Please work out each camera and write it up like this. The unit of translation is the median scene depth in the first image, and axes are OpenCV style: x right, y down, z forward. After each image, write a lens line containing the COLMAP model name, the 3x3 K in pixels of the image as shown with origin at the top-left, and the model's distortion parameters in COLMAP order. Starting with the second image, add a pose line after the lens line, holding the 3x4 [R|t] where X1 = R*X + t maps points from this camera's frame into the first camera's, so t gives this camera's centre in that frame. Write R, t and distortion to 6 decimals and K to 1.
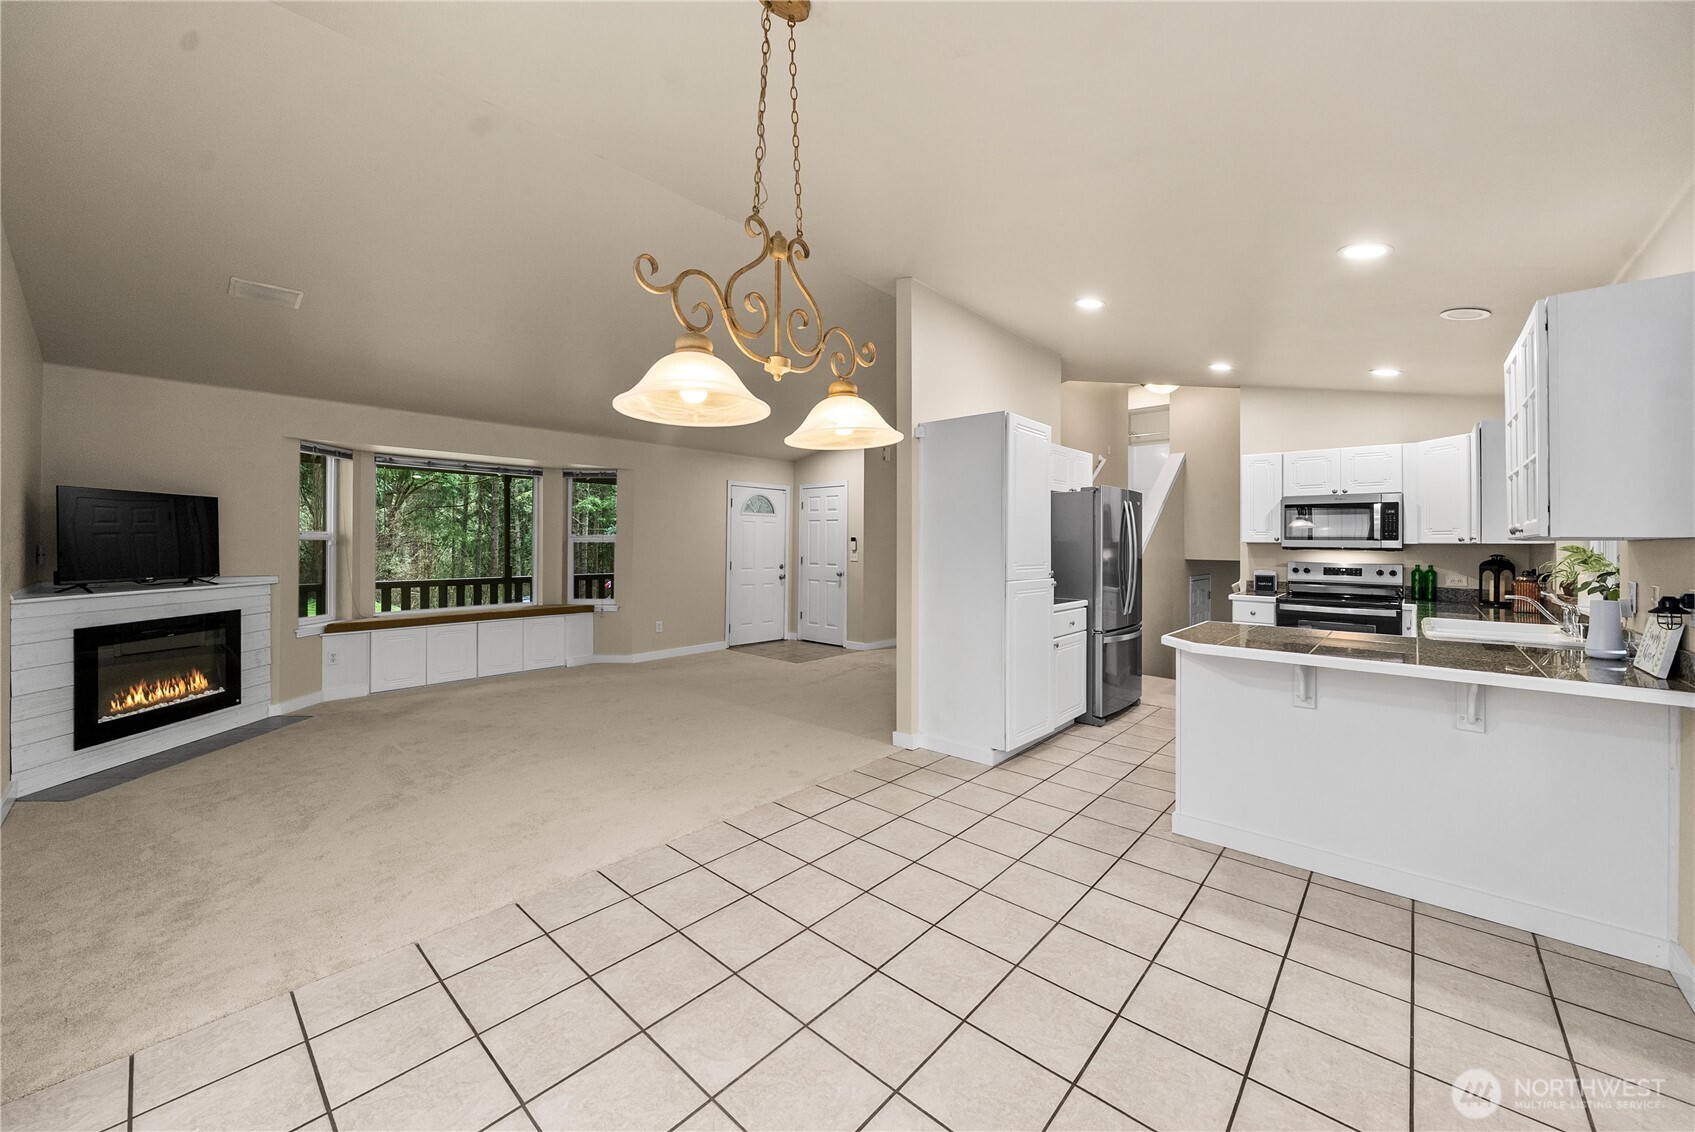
lens RADIAL K [[643.4, 0, 853.8], [0, 643.4, 533.4], [0, 0, 1]] dist [0.000747, -0.000351]
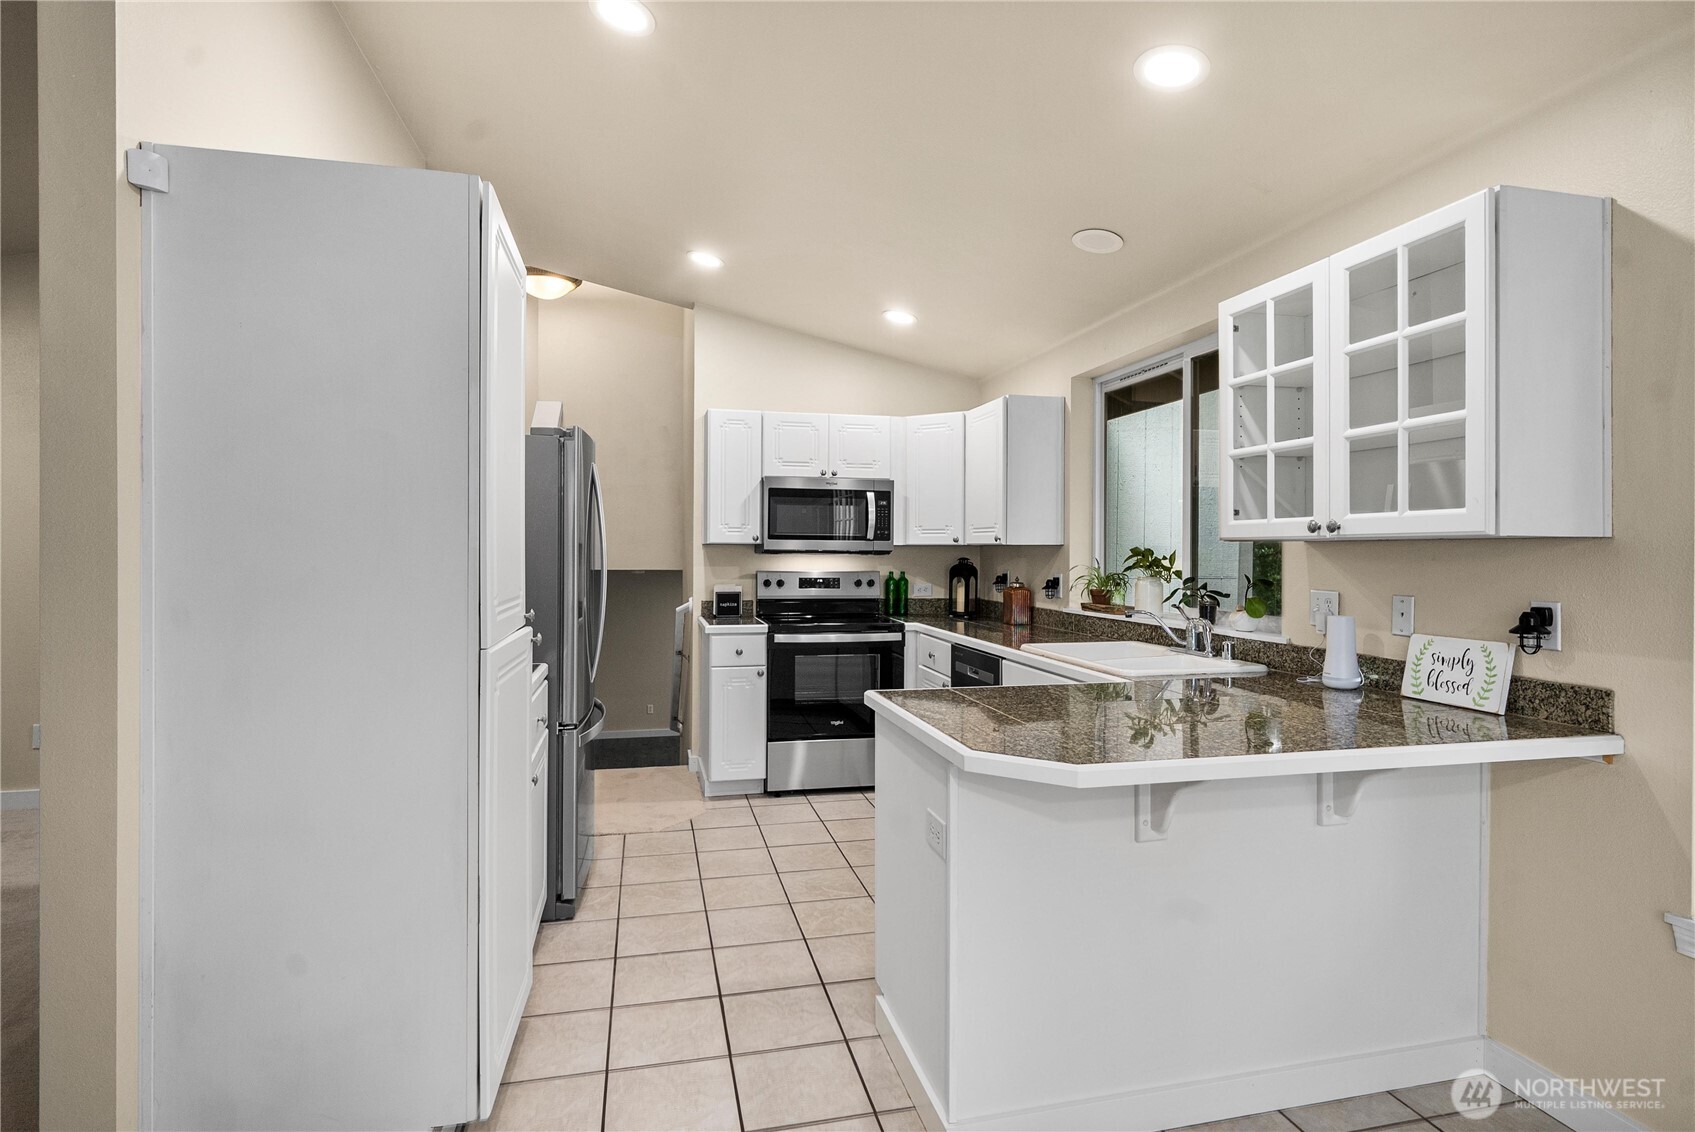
lens RADIAL K [[867.4, 0, 851.7], [0, 867.4, 547.4], [0, 0, 1]] dist [0.001890, 0.000334]
pose [[0.575739, -0.002476, 0.817630, -0.032011], [-0.012658, 0.999849, 0.011940, 0.006573], [-0.817536, -0.017224, 0.575621, 0.417462]]
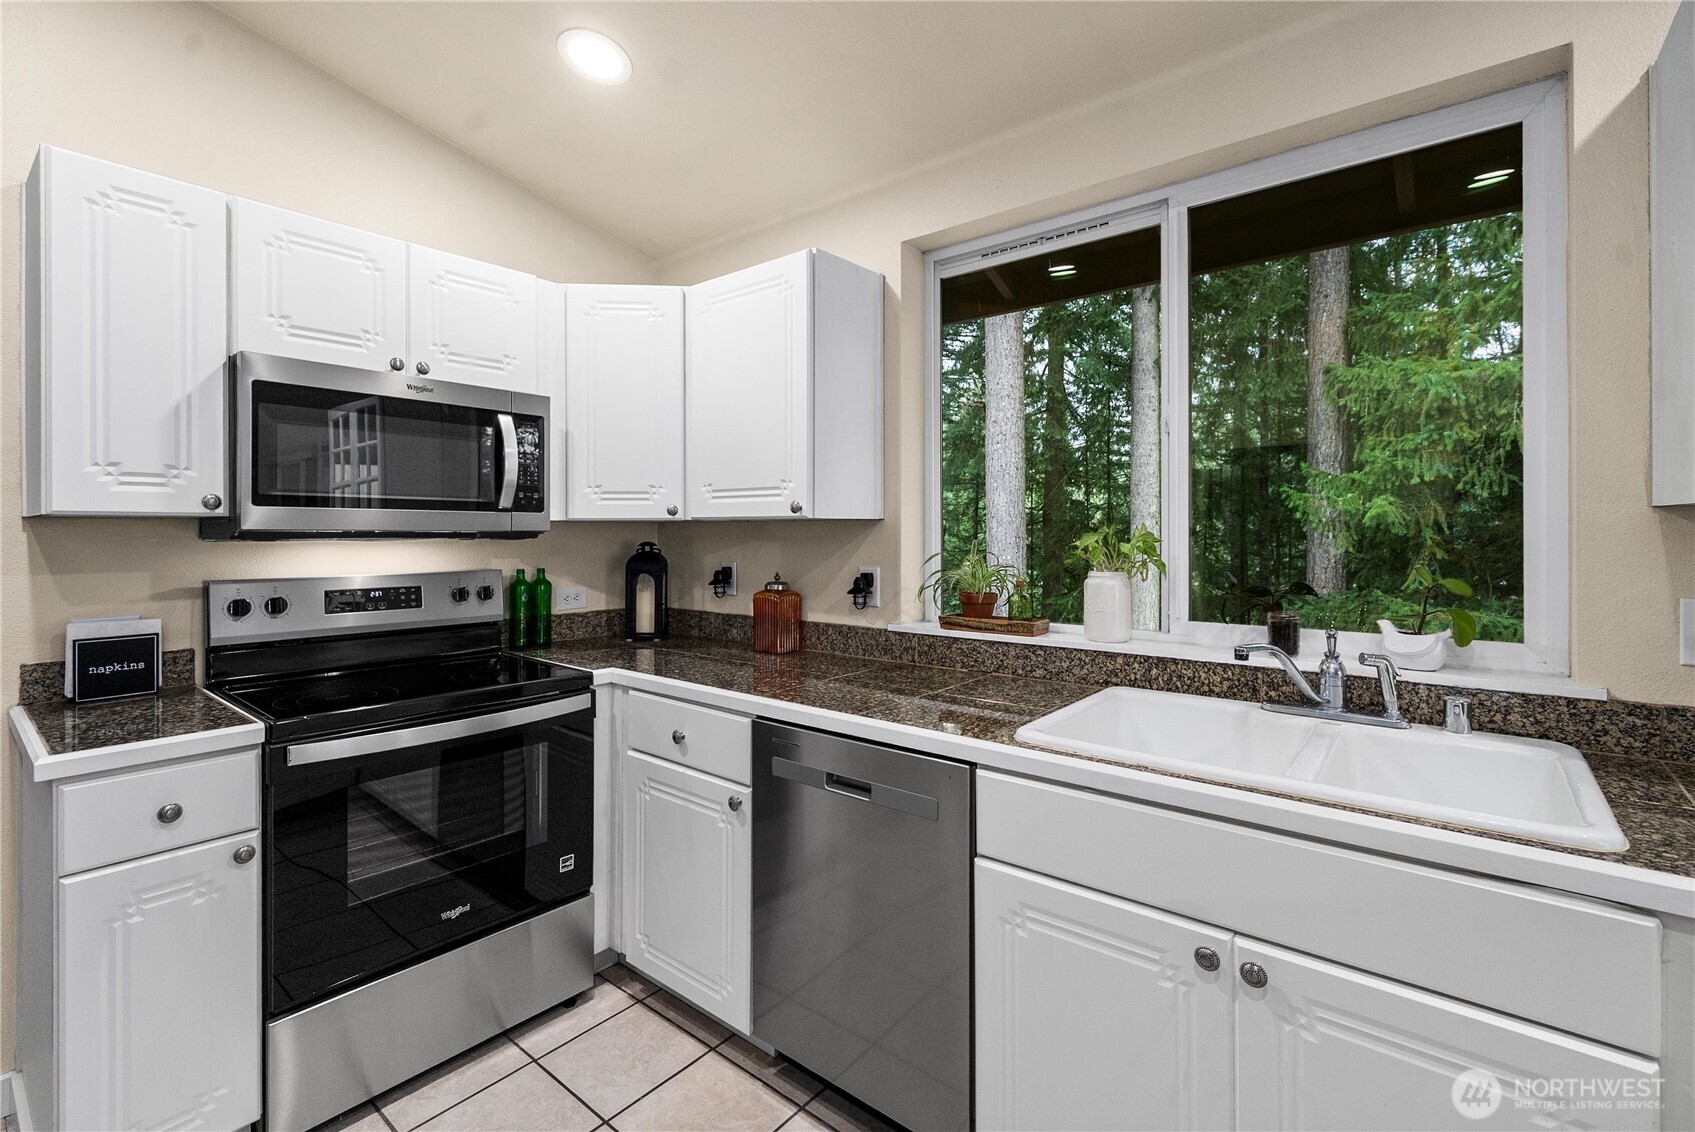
lens RADIAL K [[763.1, 0, 844.6], [0, 763.1, 529.6], [0, 0, 1]] dist [-0.000186, -0.000296]
pose [[-0.031428, -0.003935, 0.999498, 0.345646], [-0.013115, 0.999908, 0.003525, 0.016779], [-0.999420, -0.012997, -0.031477, 0.789060]]
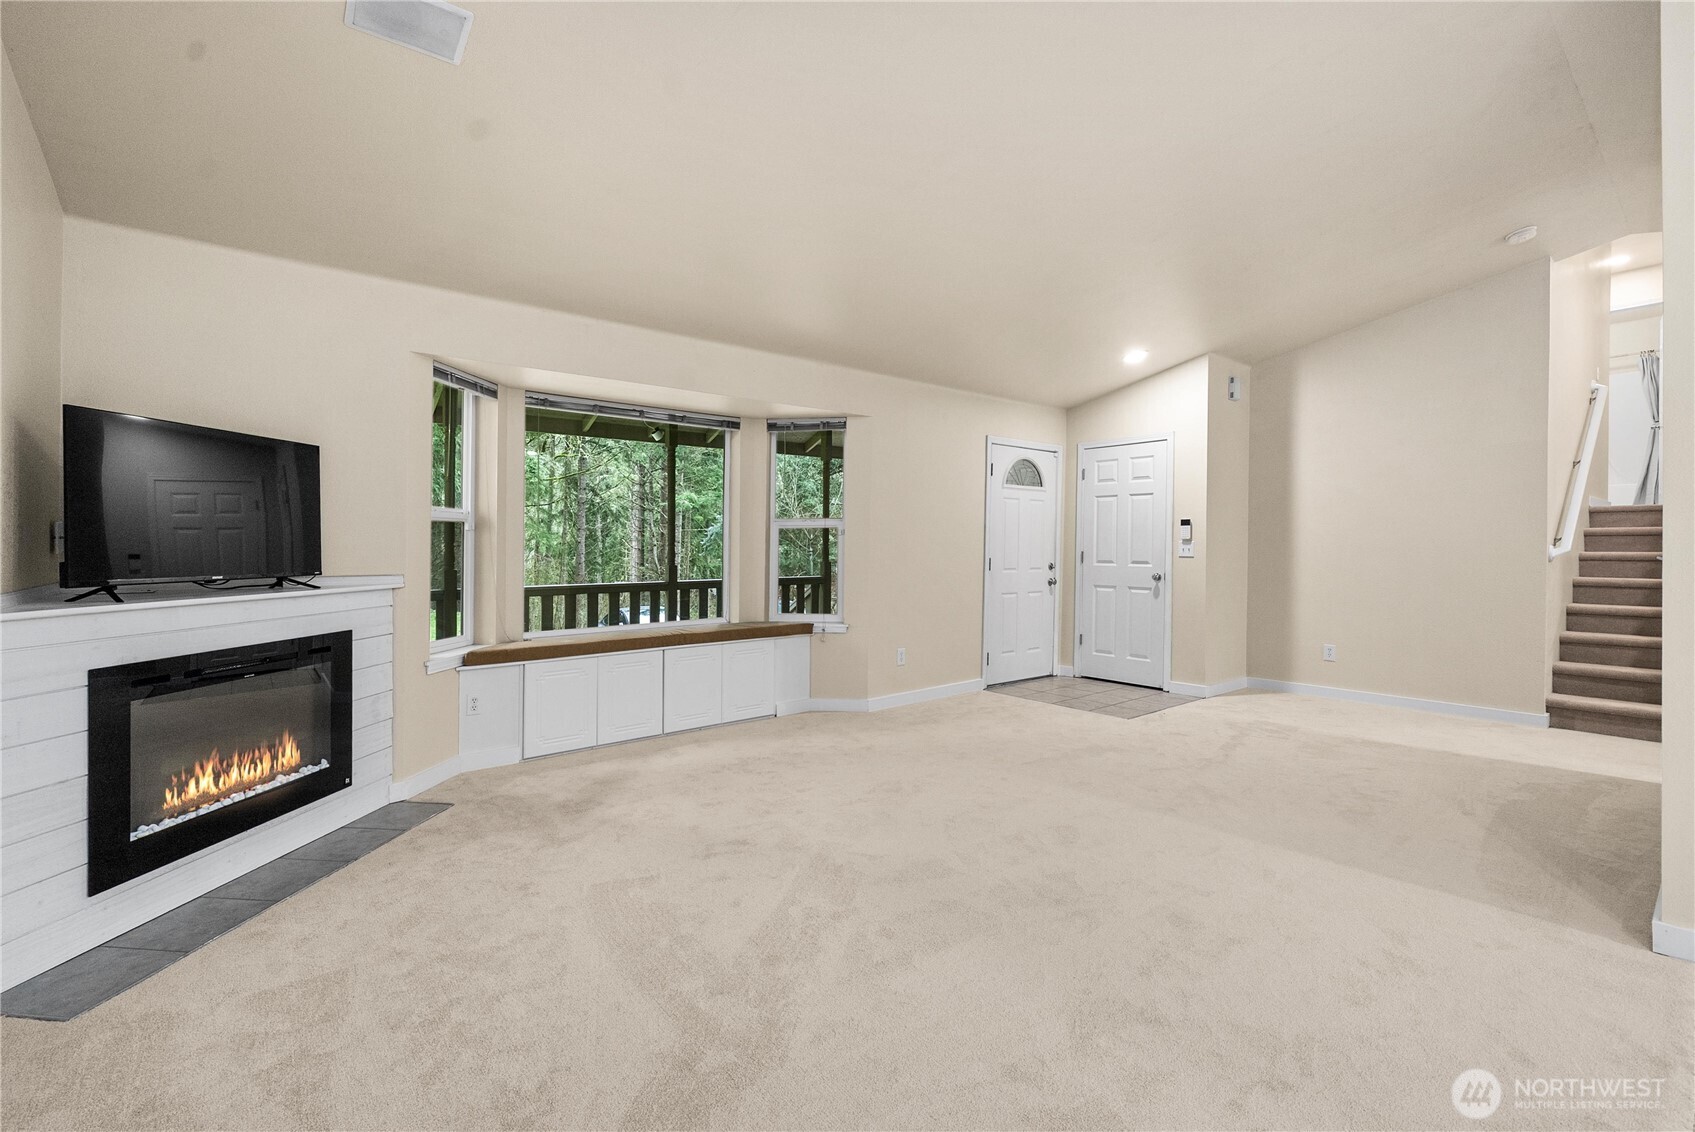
lens RADIAL K [[749.8, 0, 841.0], [0, 749.8, 532.1], [0, 0, 1]] dist [-0.001441, 0.000552]
pose [[0.987125, -0.010884, -0.159583, -0.334703], [0.010210, 0.999935, -0.005044, 0.029566], [0.159627, 0.003350, 0.987172, 0.327953]]
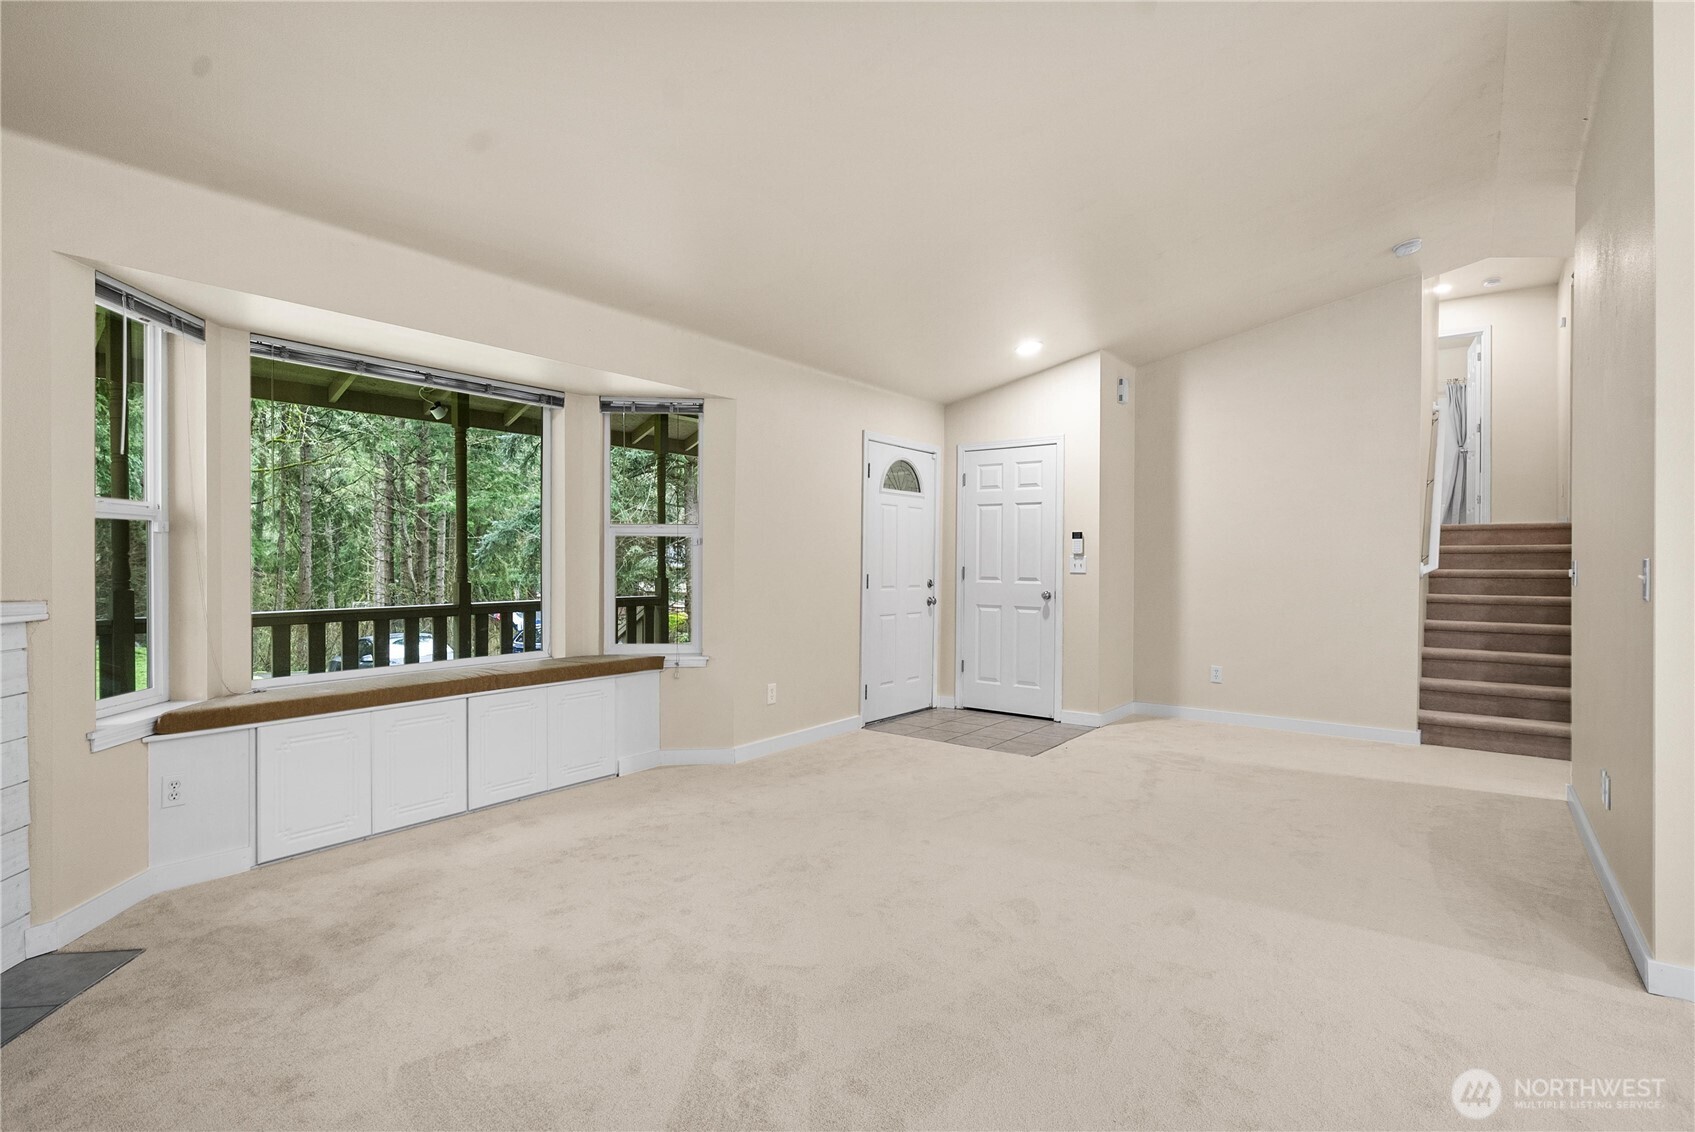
lens RADIAL K [[836.8, 0, 849.6], [0, 836.8, 567.0], [0, 0, 1]] dist [0.003386, -0.000149]
pose [[0.996371, -0.003359, 0.085054, -0.412401], [0.001345, 0.999718, 0.023722, 0.030419], [-0.085110, -0.023521, 0.996094, 0.411759]]
